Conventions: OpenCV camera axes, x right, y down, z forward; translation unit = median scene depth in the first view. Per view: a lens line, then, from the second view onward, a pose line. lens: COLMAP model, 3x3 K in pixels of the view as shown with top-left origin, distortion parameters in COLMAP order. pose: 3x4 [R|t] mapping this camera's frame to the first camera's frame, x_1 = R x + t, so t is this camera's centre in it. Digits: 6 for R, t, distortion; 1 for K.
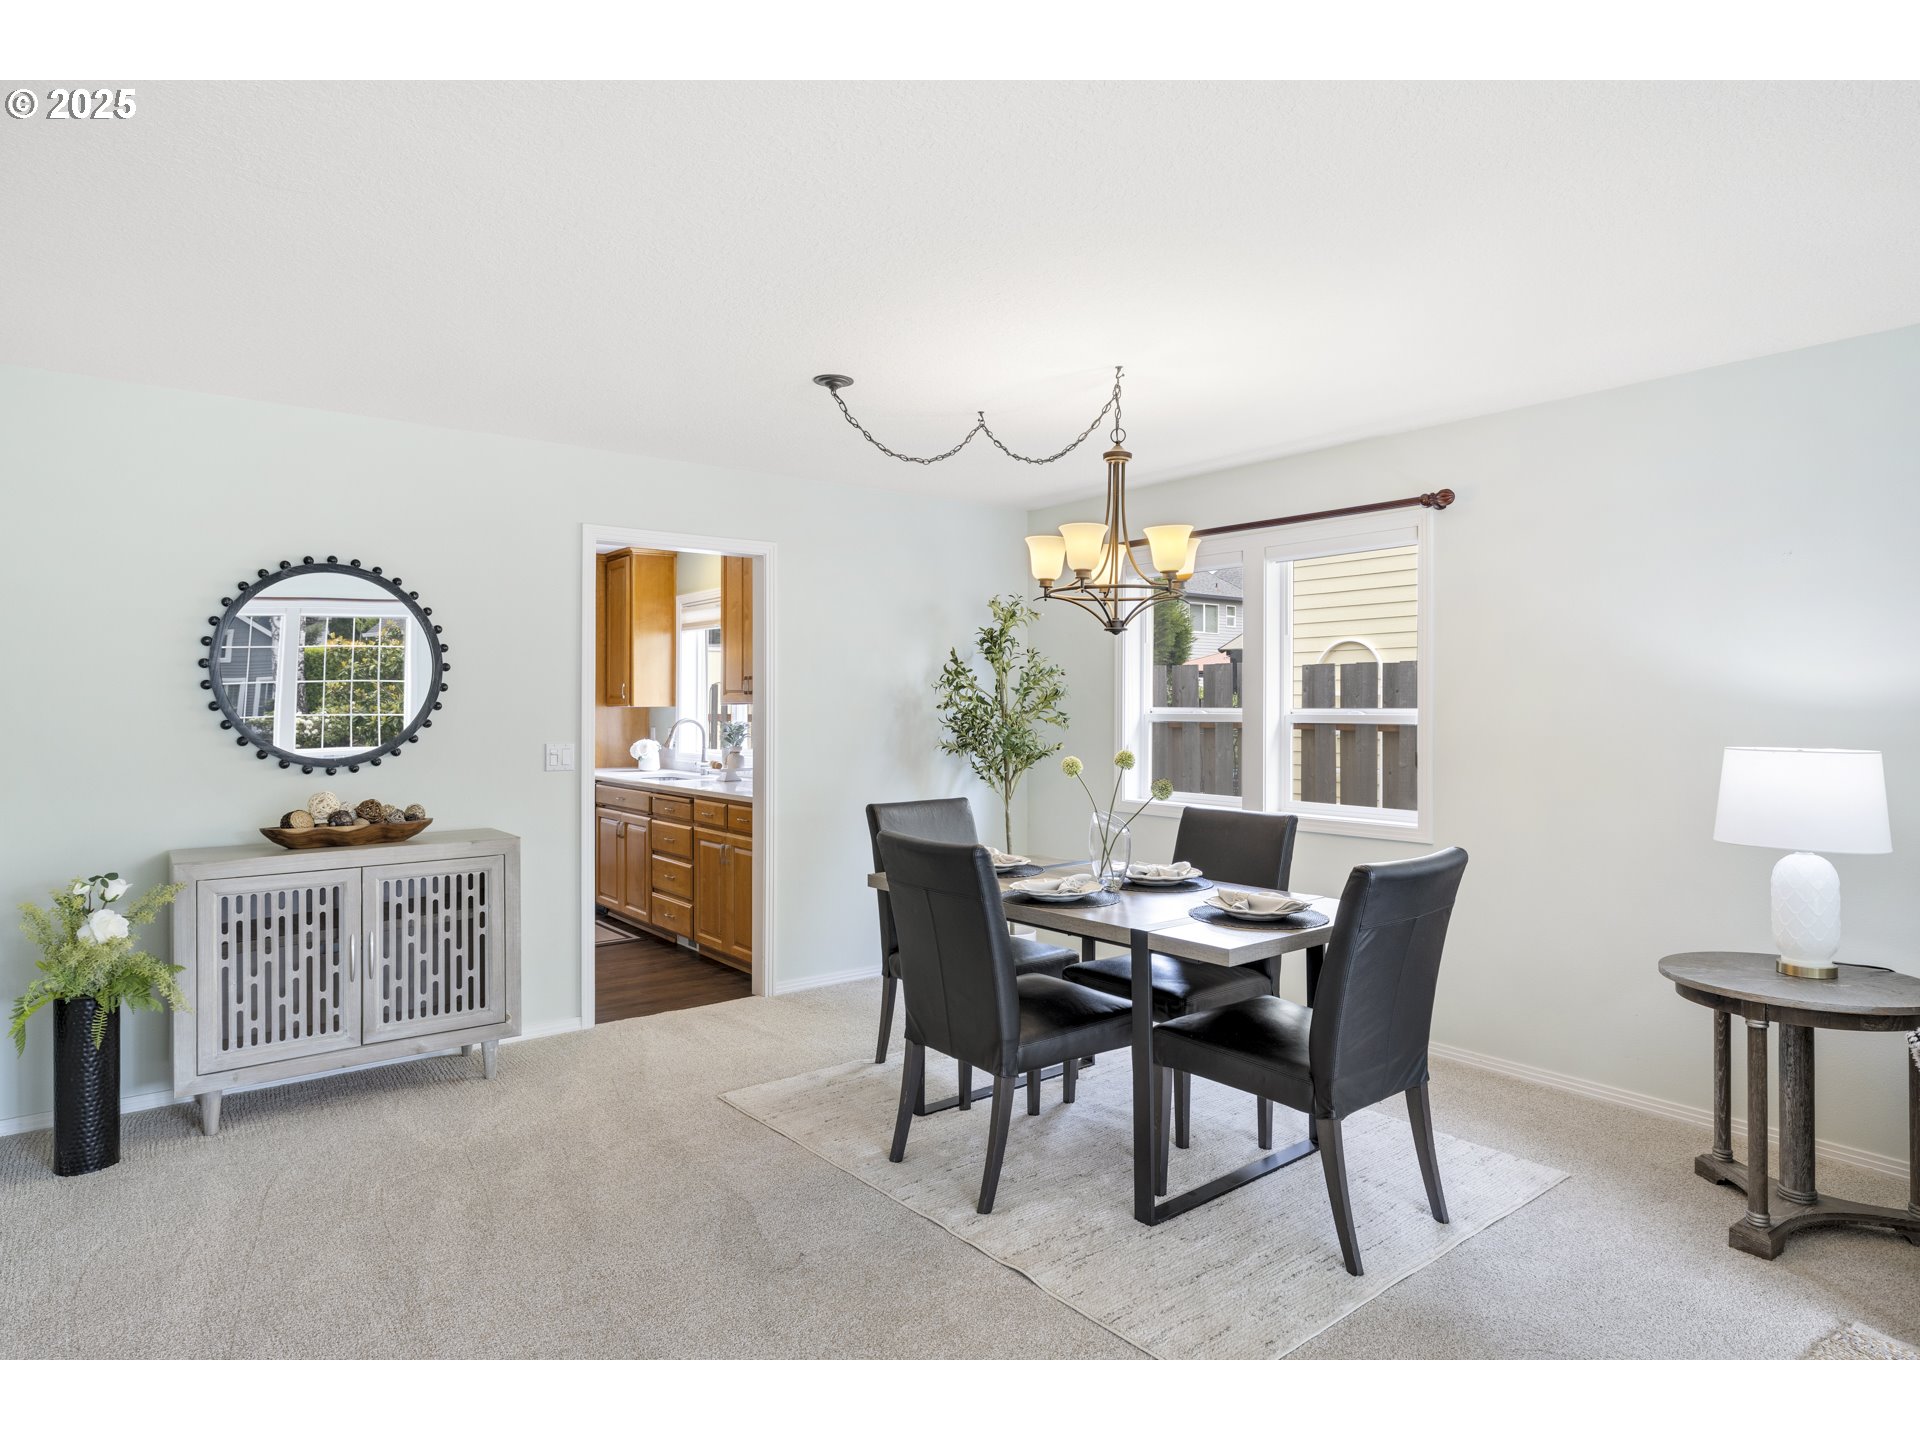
lens RADIAL K [[1092.3, 0, 948.9], [0, 1092.3, 708.6], [0, 0, 1]] dist [0.005508, -0.002017]
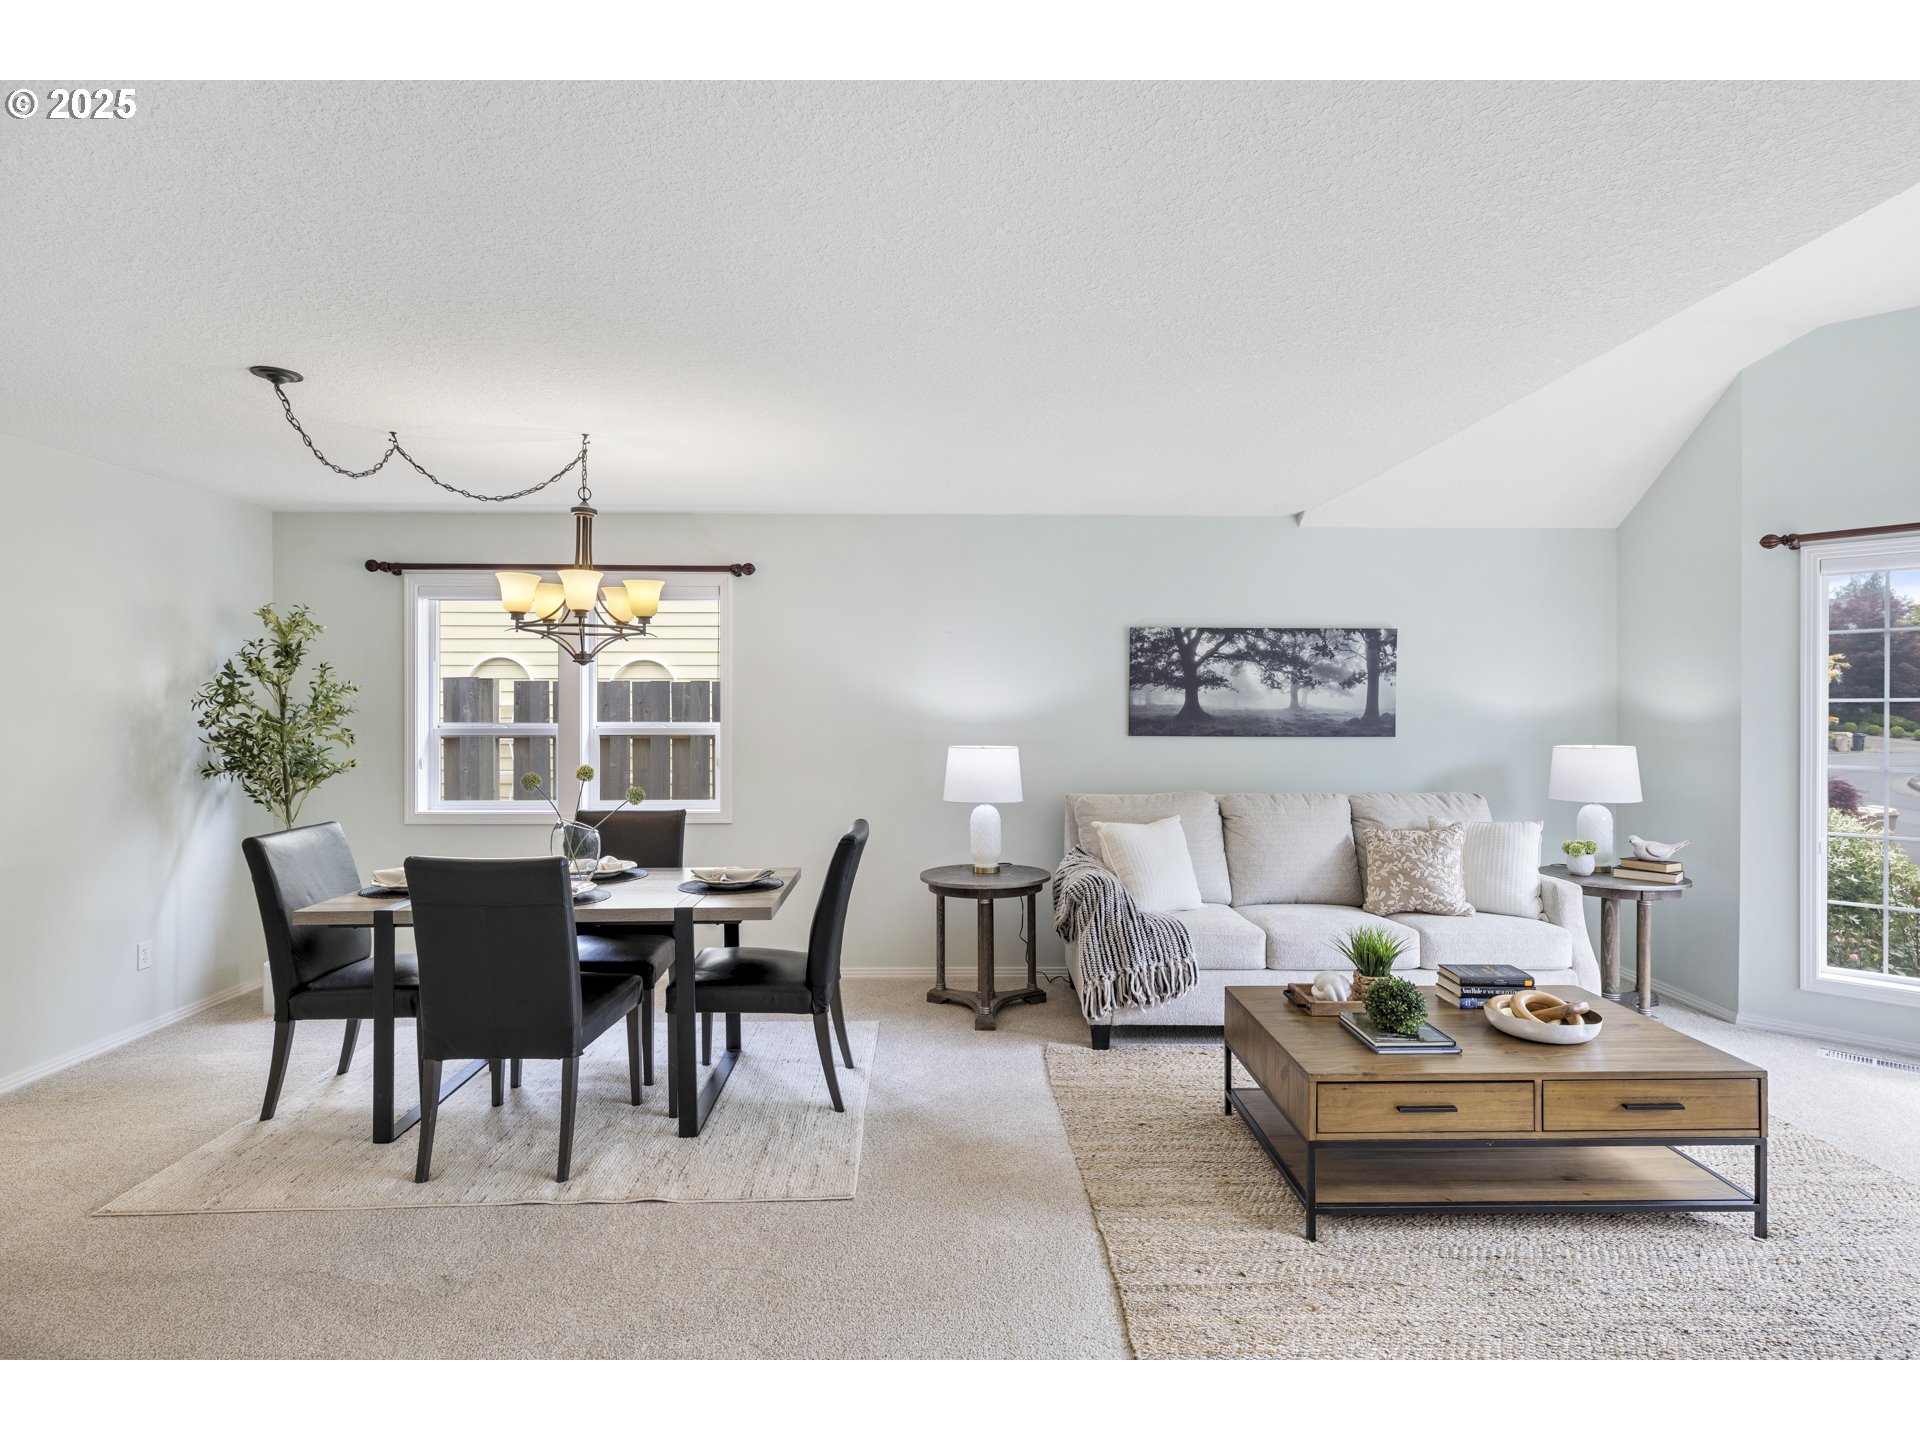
lens RADIAL K [[1038.1, 0, 895.6], [0, 1038.1, 720.7], [0, 0, 1]] dist [-0.005146, 0.000835]
pose [[0.607322, -0.013841, 0.794335, -0.481529], [0.003586, 0.999886, 0.014681, -0.022288], [-0.794448, -0.006068, 0.607302, 0.064726]]
